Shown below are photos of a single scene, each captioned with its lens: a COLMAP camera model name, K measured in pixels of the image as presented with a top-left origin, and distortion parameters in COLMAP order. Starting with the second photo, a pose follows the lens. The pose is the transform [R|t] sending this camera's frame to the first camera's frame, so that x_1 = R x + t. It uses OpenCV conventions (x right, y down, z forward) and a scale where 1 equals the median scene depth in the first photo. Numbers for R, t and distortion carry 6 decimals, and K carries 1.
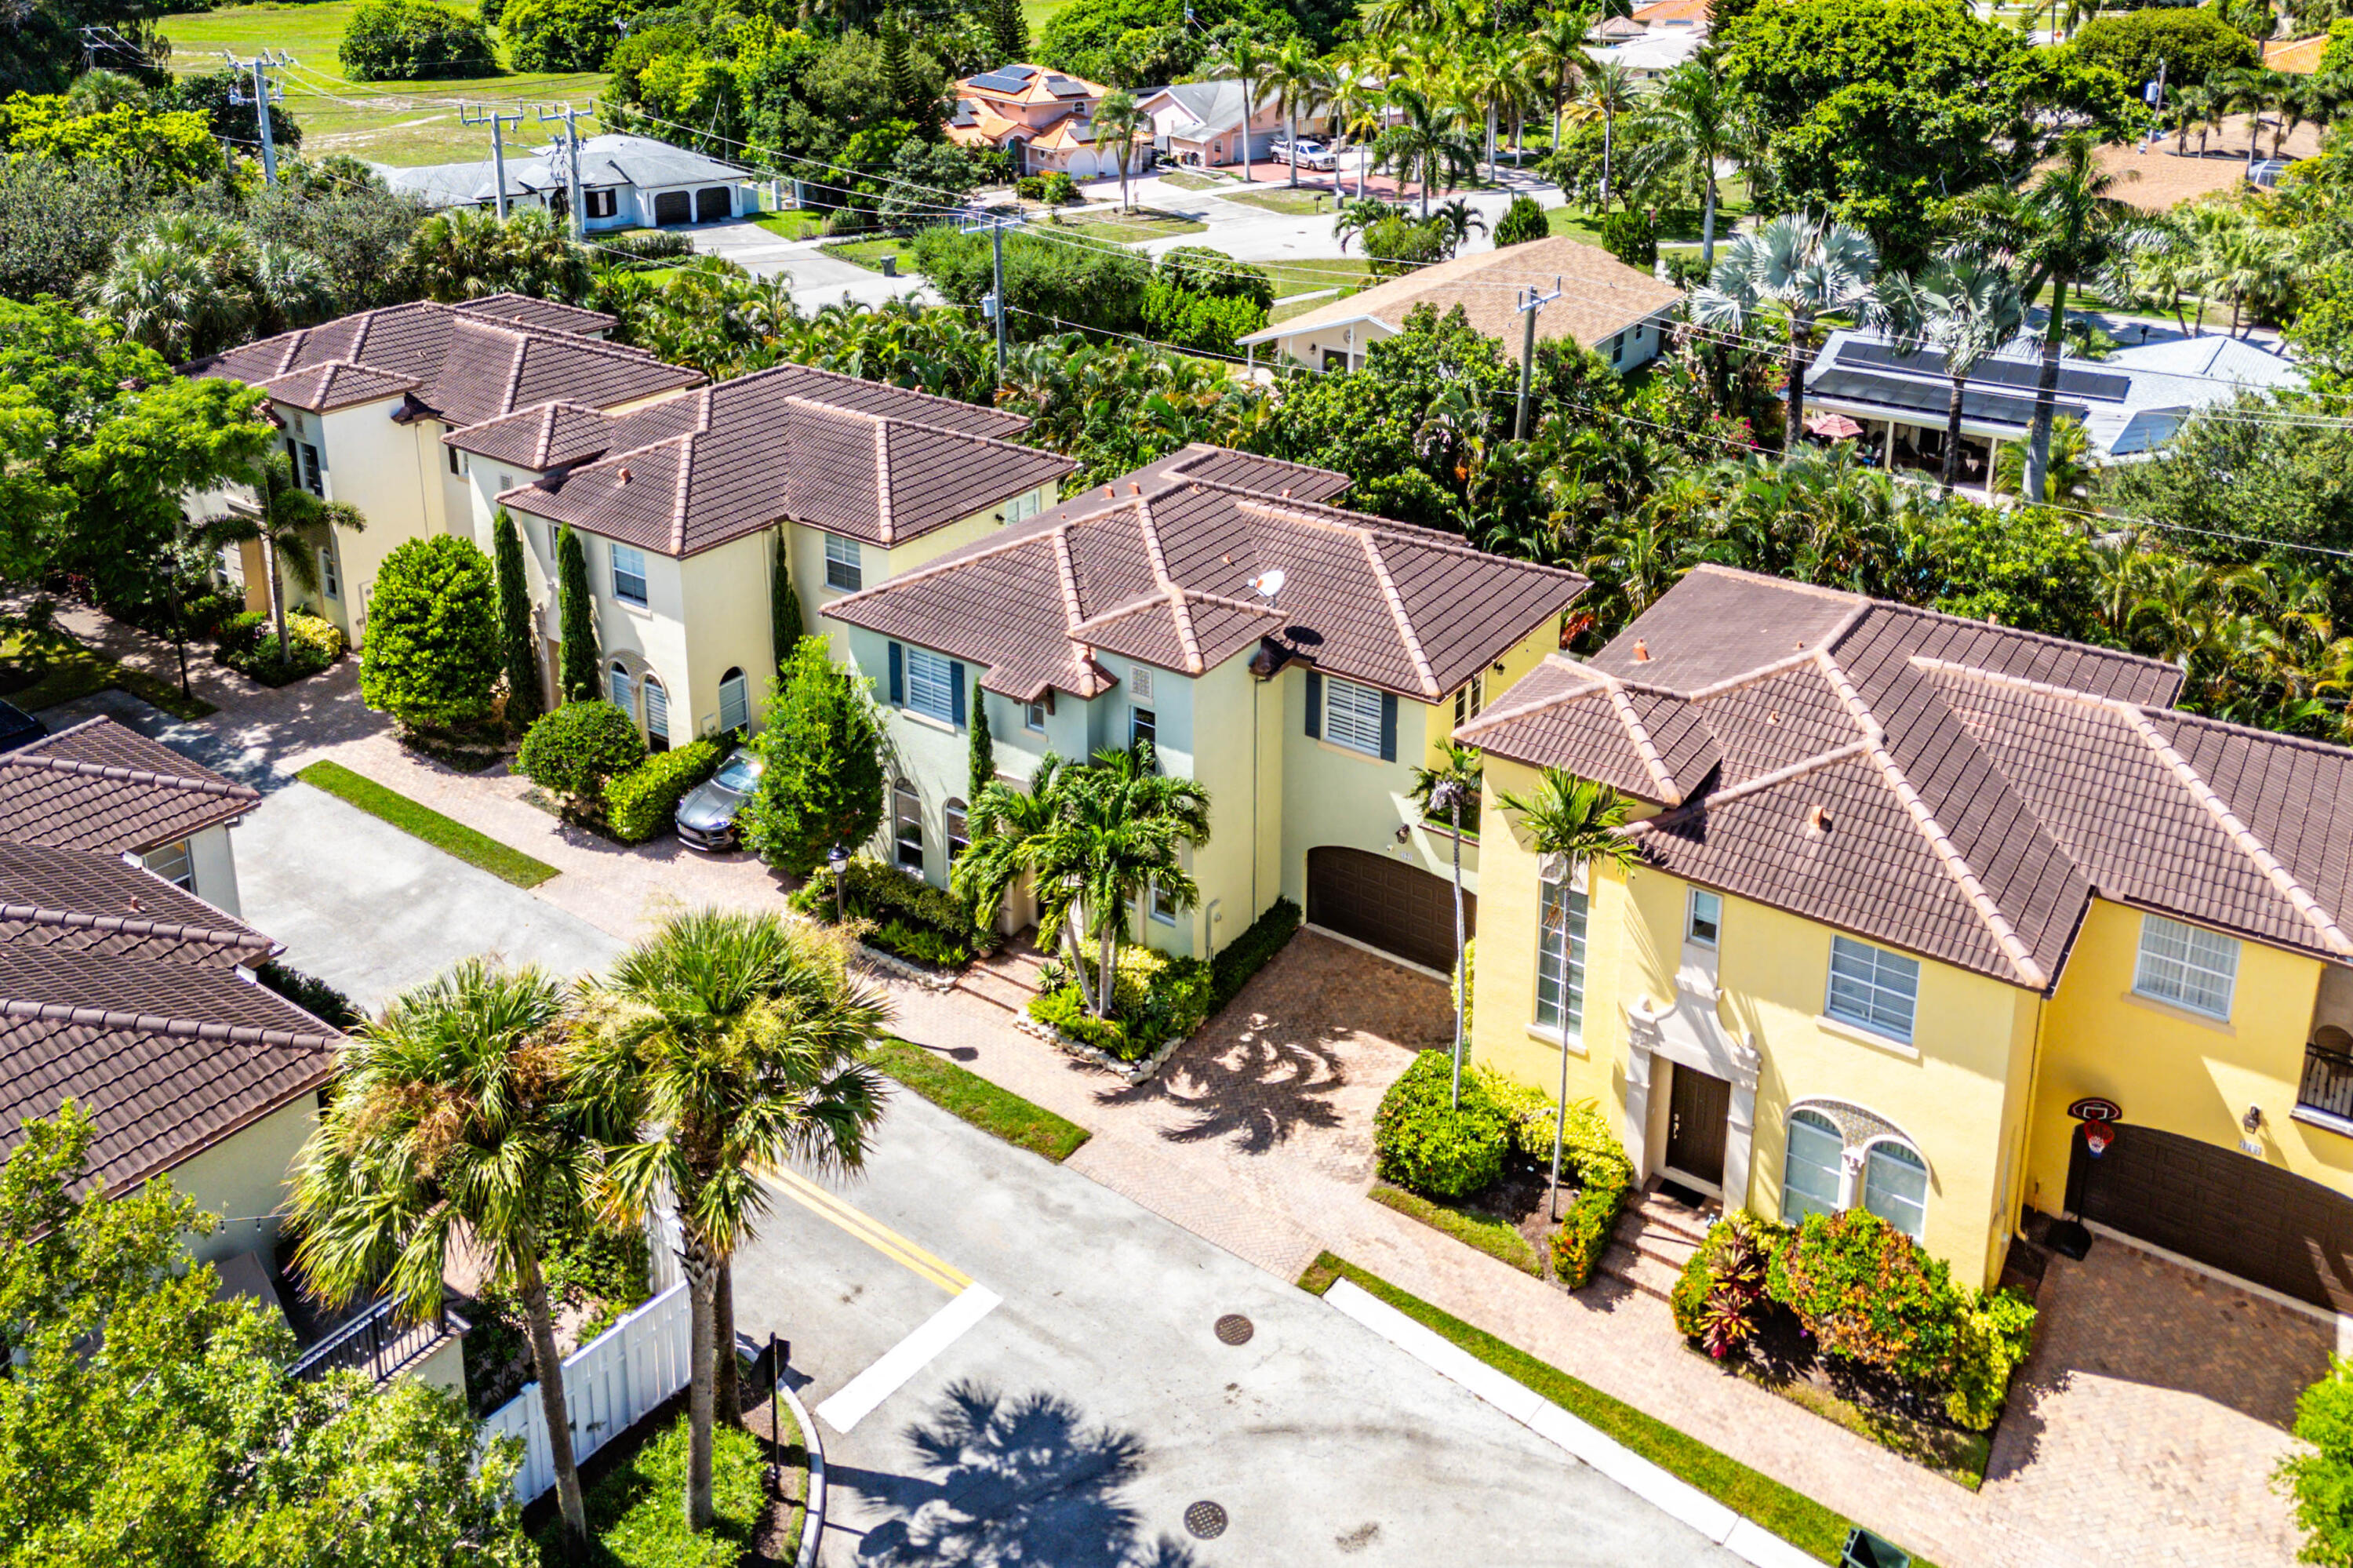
lens RADIAL K [[1851.0, 0, 1172.1], [0, 1851.0, 994.1], [0, 0, 1]] dist [0.051375, -0.003257]
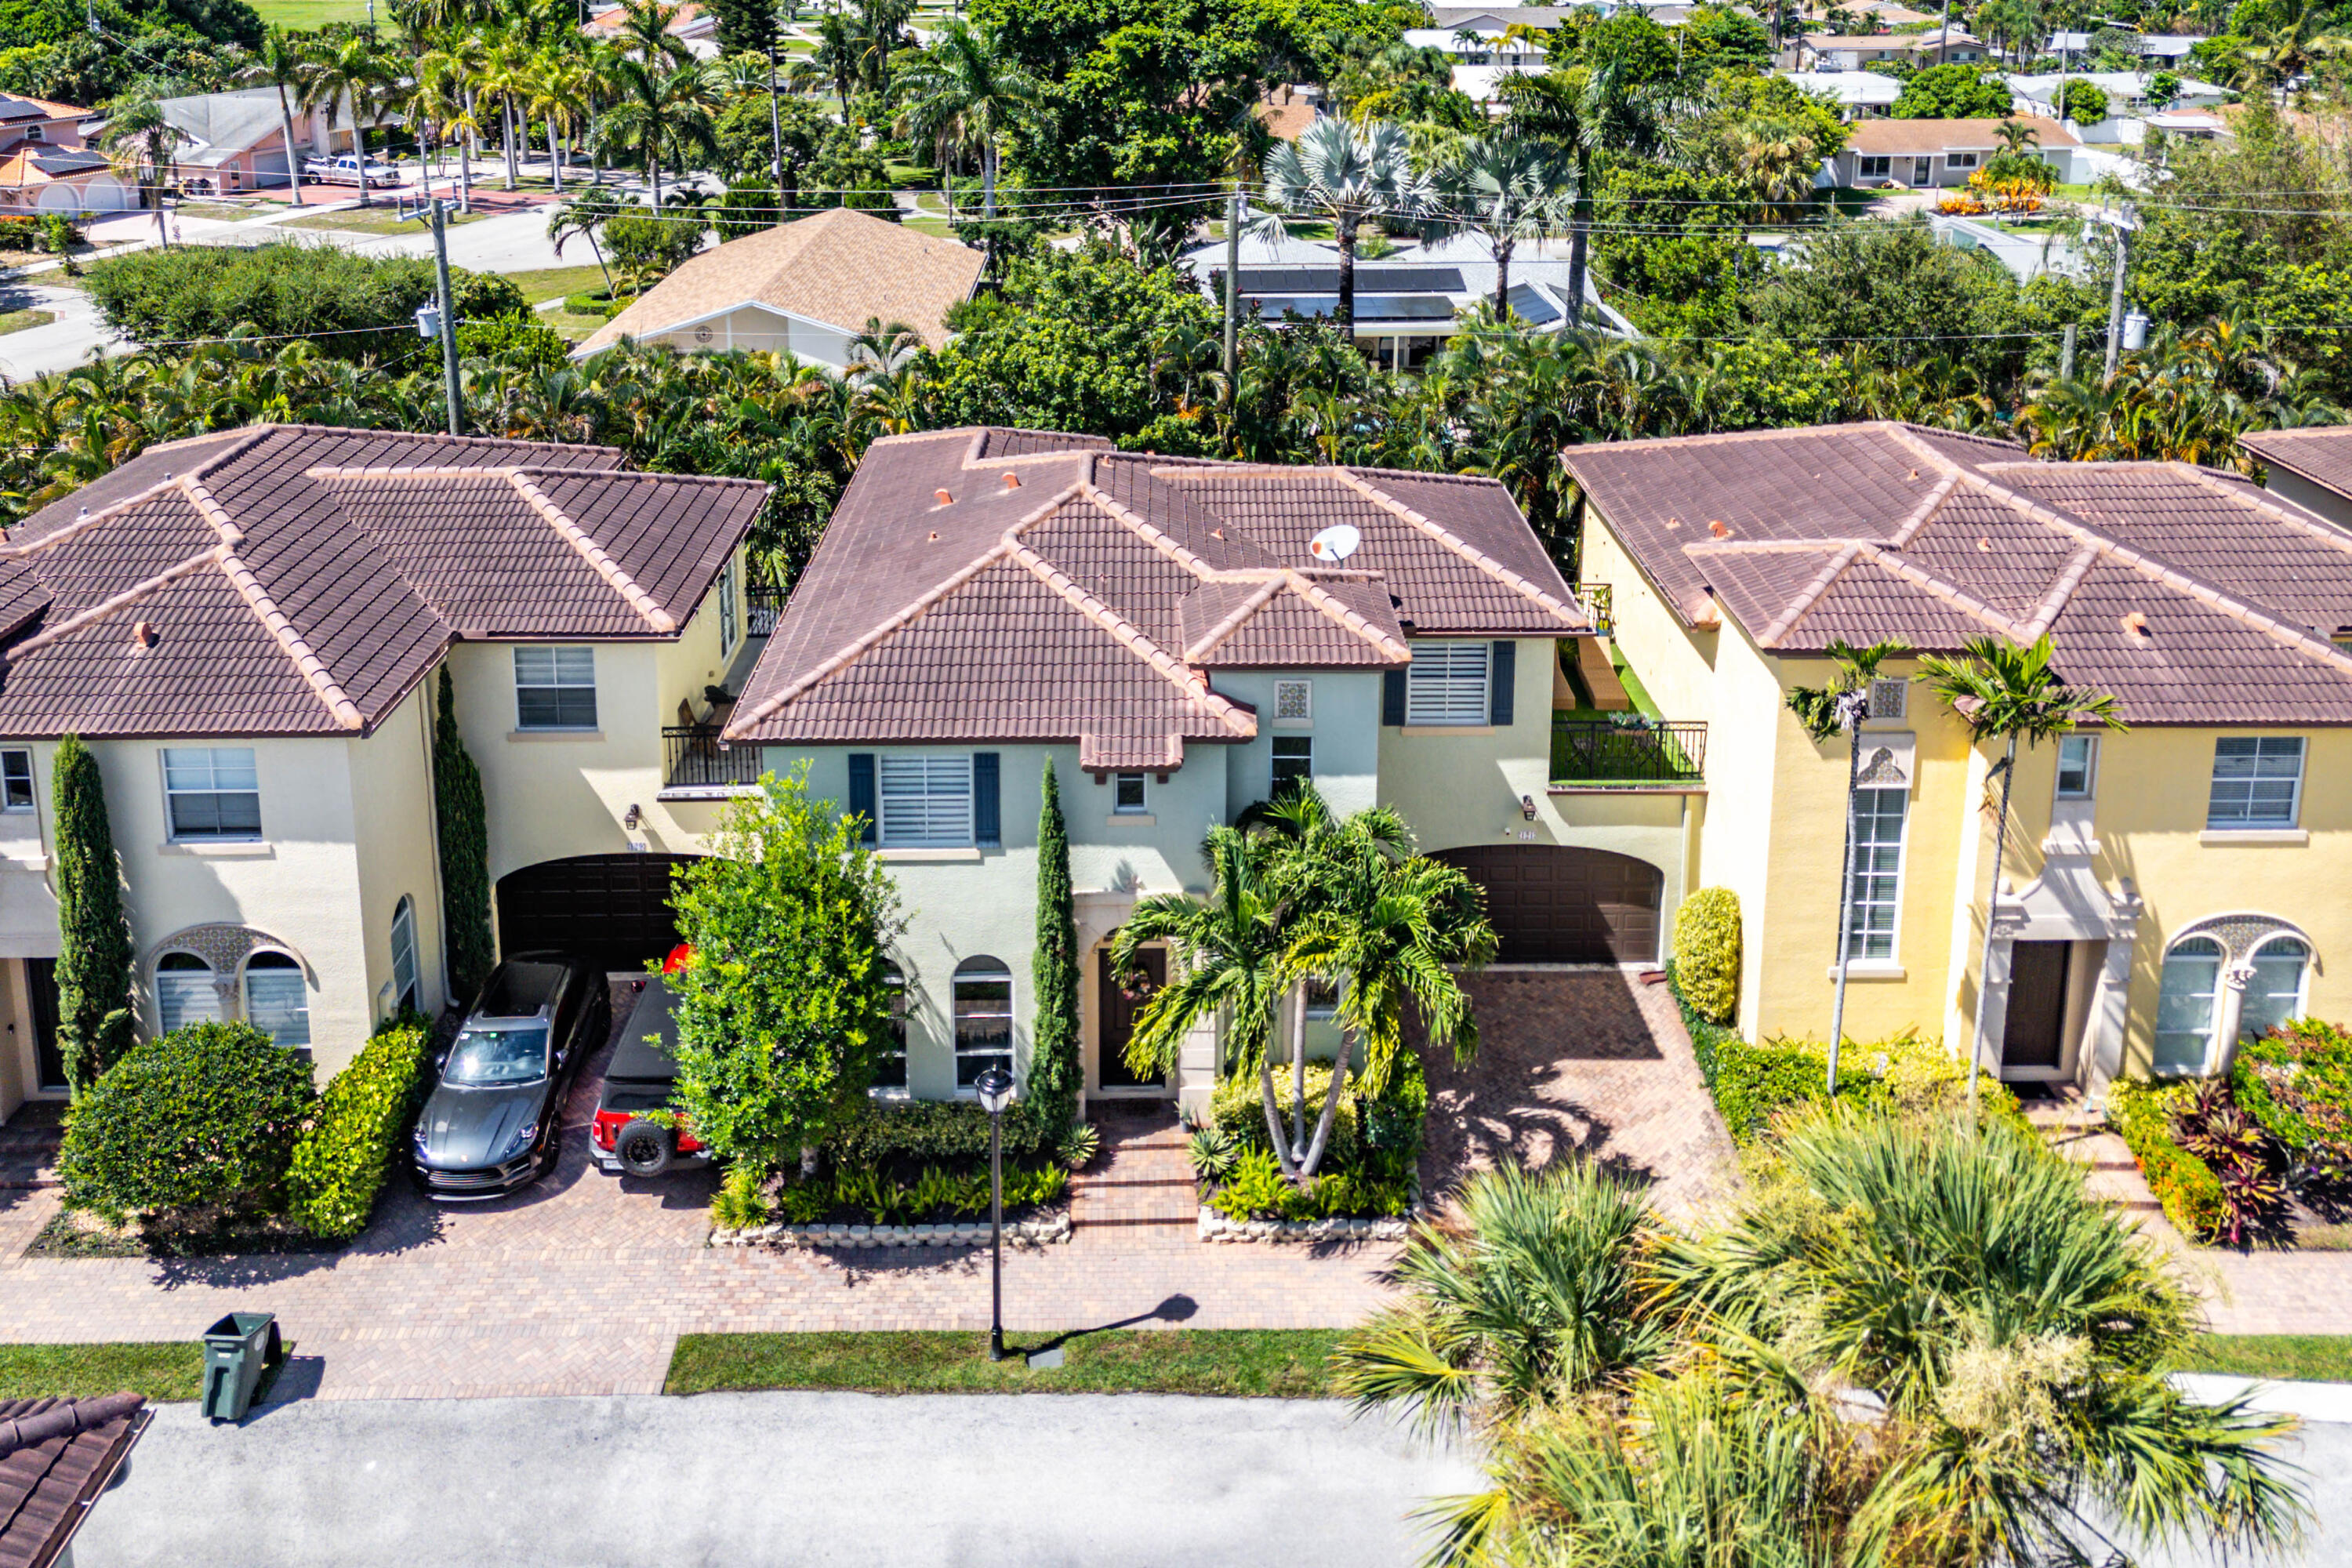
lens RADIAL K [[1862.5, 0, 1204.8], [0, 1862.5, 781.9], [0, 0, 1]] dist [0.032600, -0.012842]
pose [[0.766260, -0.269701, 0.583187, -0.442044], [0.341404, 0.939813, -0.013951, -0.131433], [-0.544324, 0.209792, 0.812218, 0.414642]]
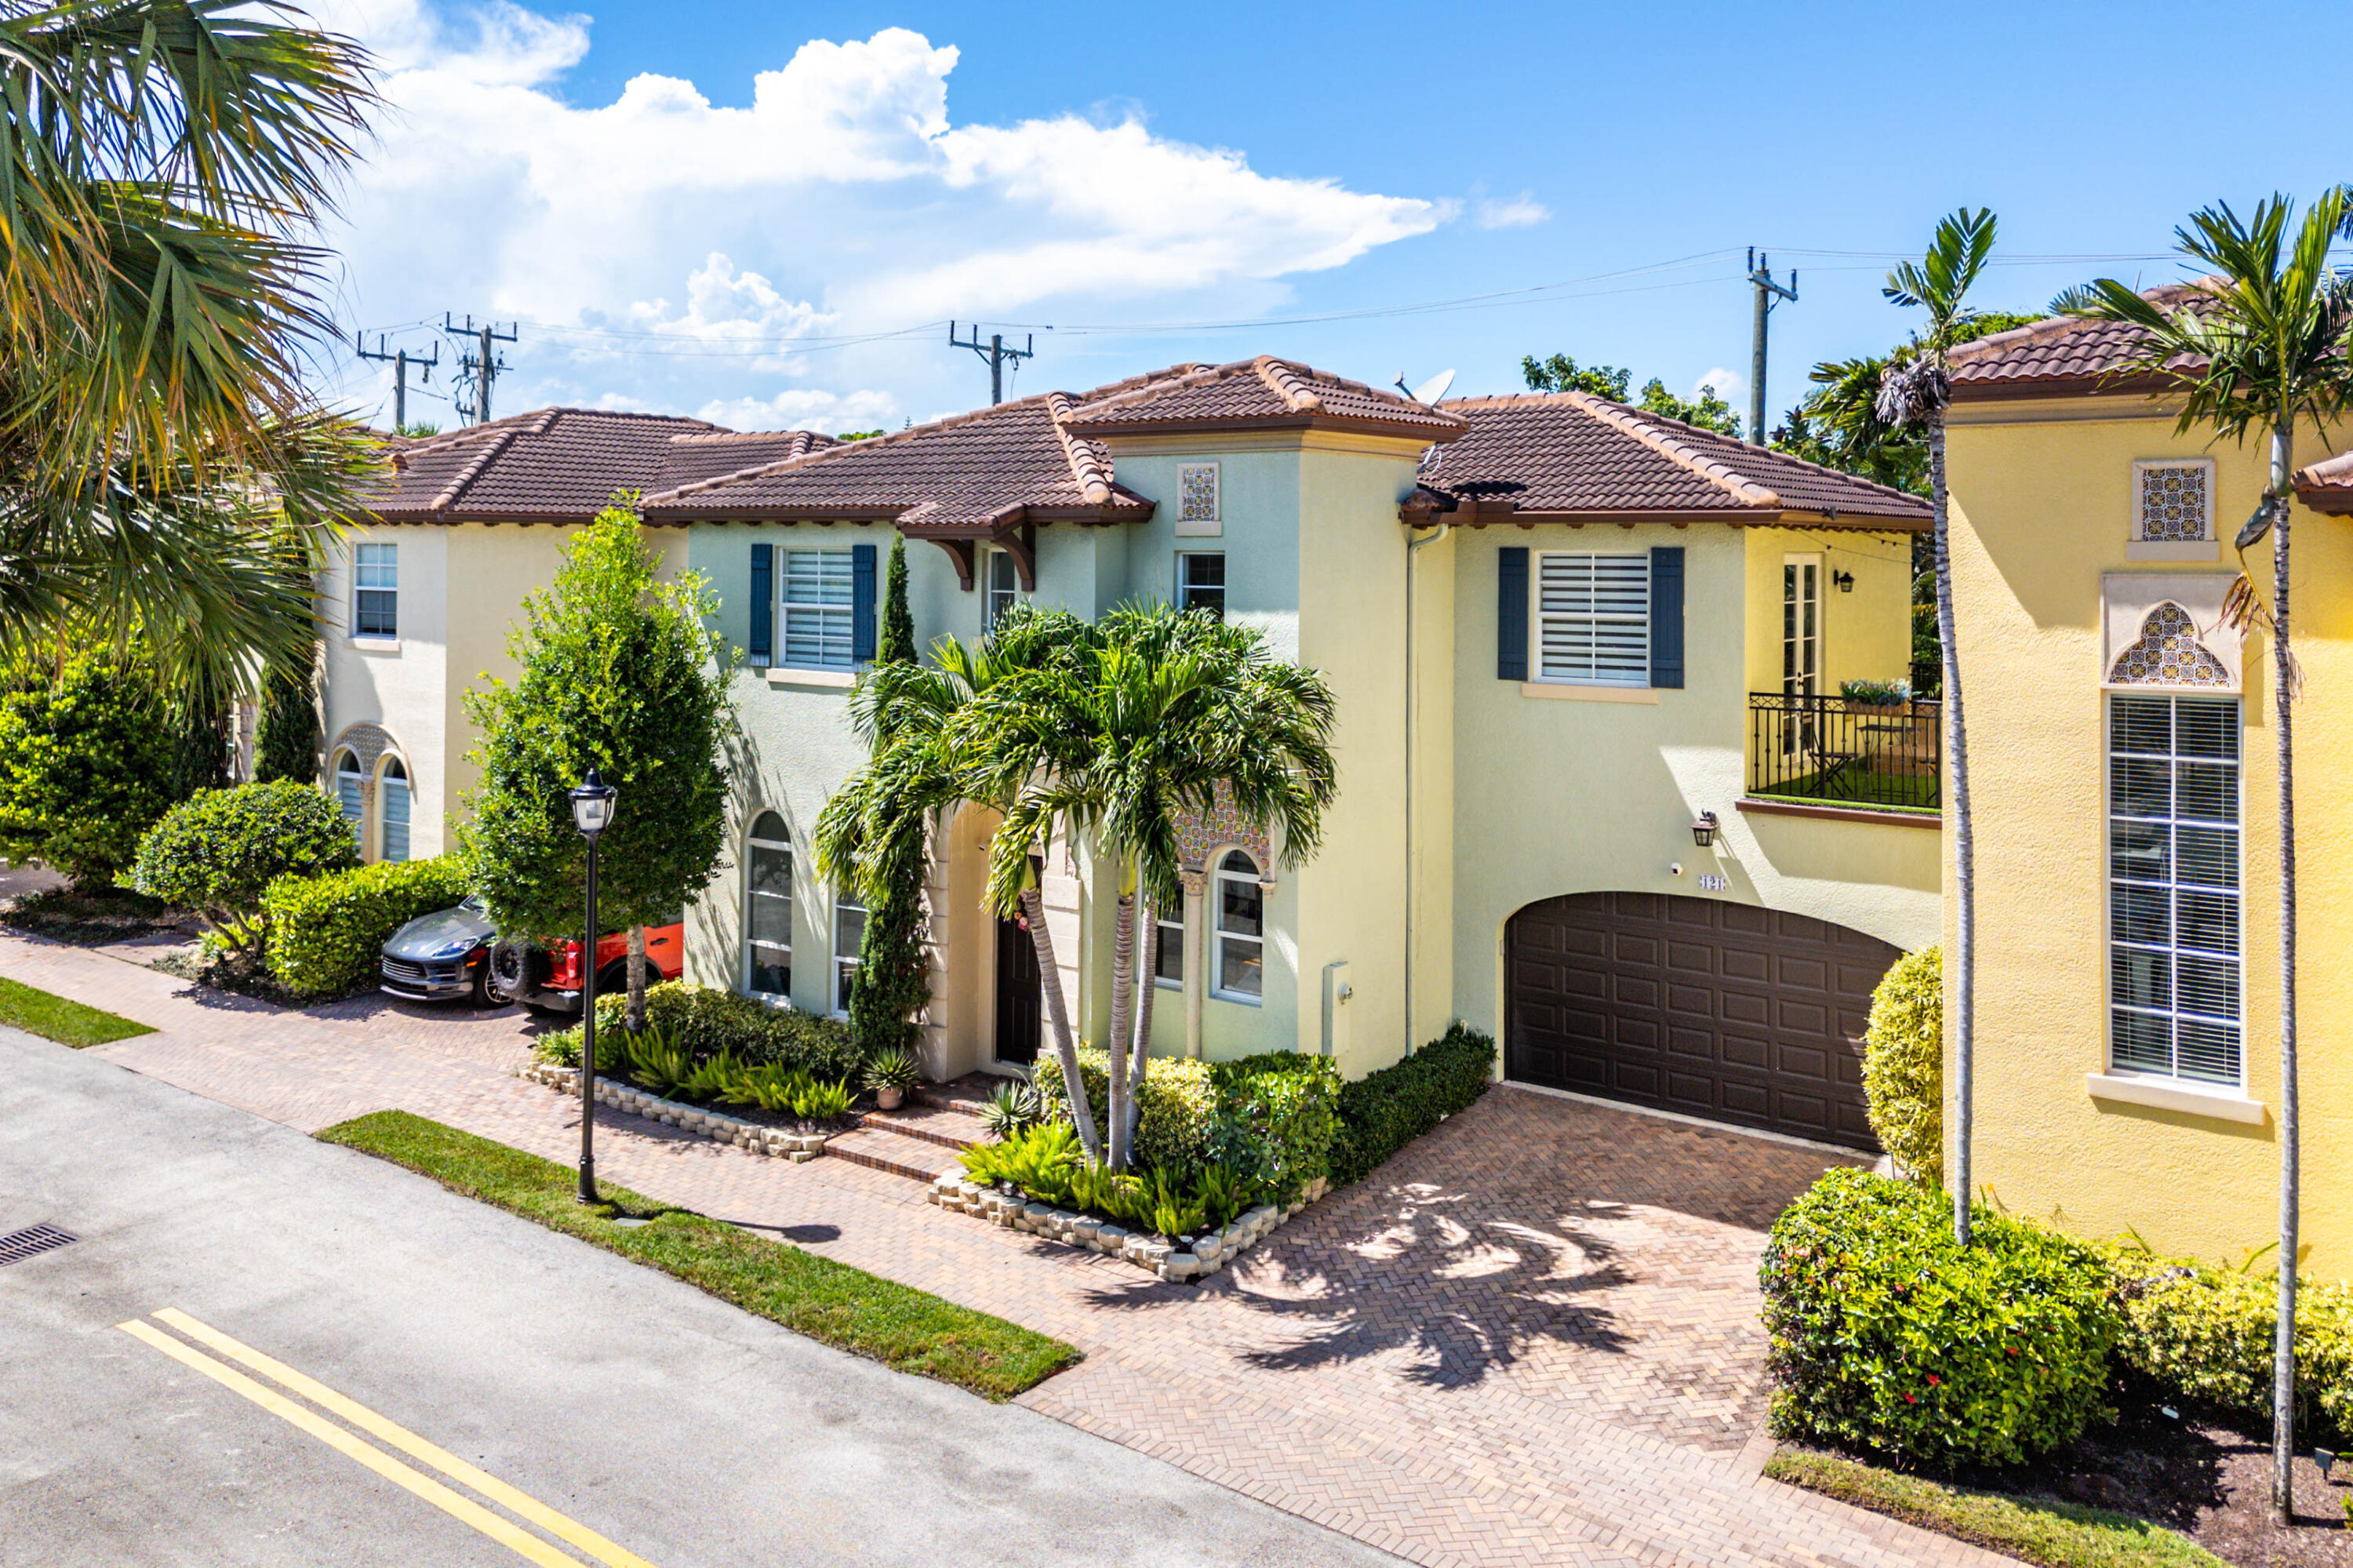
lens RADIAL K [[1851.0, 0, 1172.1], [0, 1851.0, 994.1], [0, 0, 1]] dist [0.051375, -0.003257]
pose [[0.999872, 0.013717, -0.008237, -0.017110], [-0.015850, 0.919567, -0.392613, 0.162067], [0.002189, 0.392693, 0.919667, 0.532461]]
